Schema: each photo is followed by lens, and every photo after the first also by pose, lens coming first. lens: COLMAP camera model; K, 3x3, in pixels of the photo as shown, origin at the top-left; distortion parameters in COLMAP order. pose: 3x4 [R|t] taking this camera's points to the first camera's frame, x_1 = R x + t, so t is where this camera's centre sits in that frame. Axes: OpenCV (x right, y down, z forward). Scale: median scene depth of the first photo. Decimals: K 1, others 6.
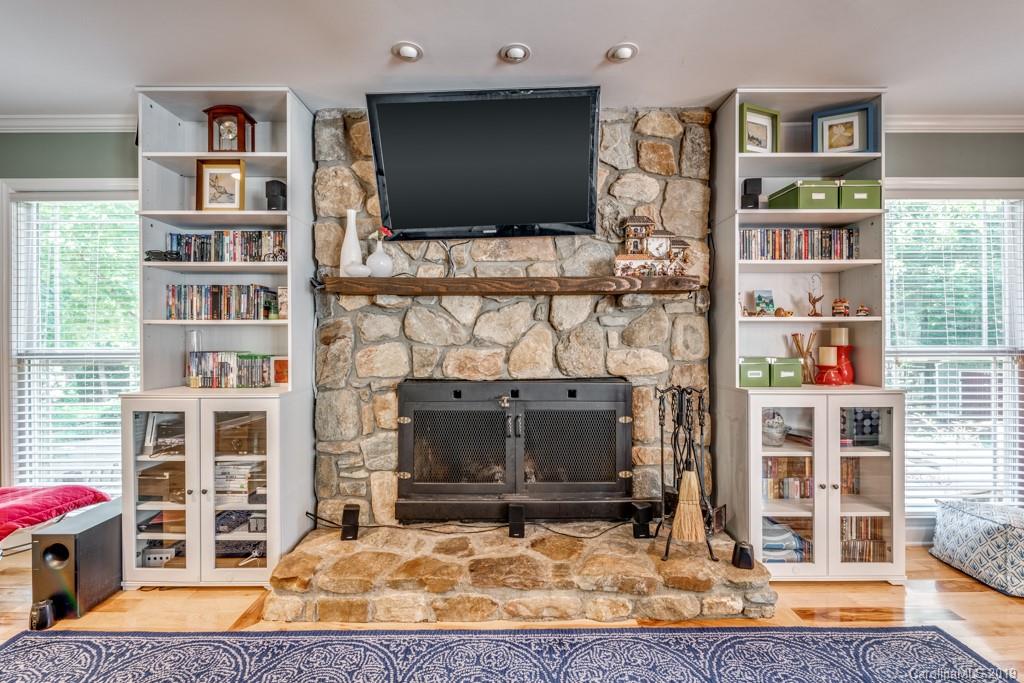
lens RADIAL K [[442.6, 0, 508.3], [0, 442.6, 343.1], [0, 0, 1]] dist [0.000134, -0.001484]
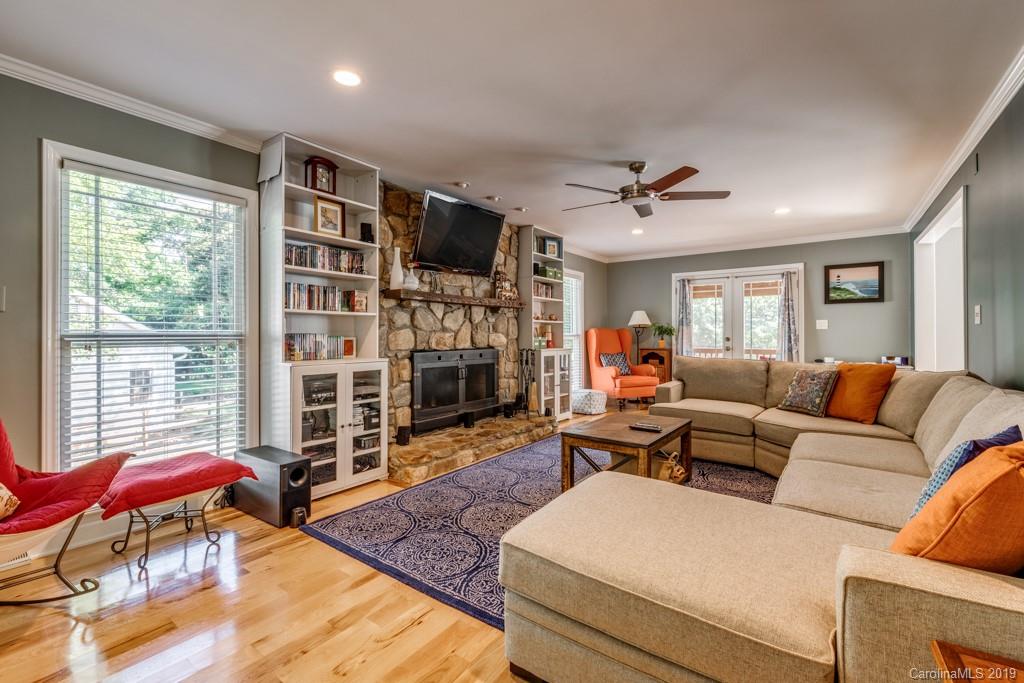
lens RADIAL K [[442.6, 0, 518.1], [0, 442.6, 335.6], [0, 0, 1]] dist [0.000134, -0.001484]
pose [[0.582699, 0.001778, 0.812686, -1.387017], [0.000778, 0.999996, -0.002746, 0.029101], [-0.812687, 0.002232, 0.582696, -0.308986]]
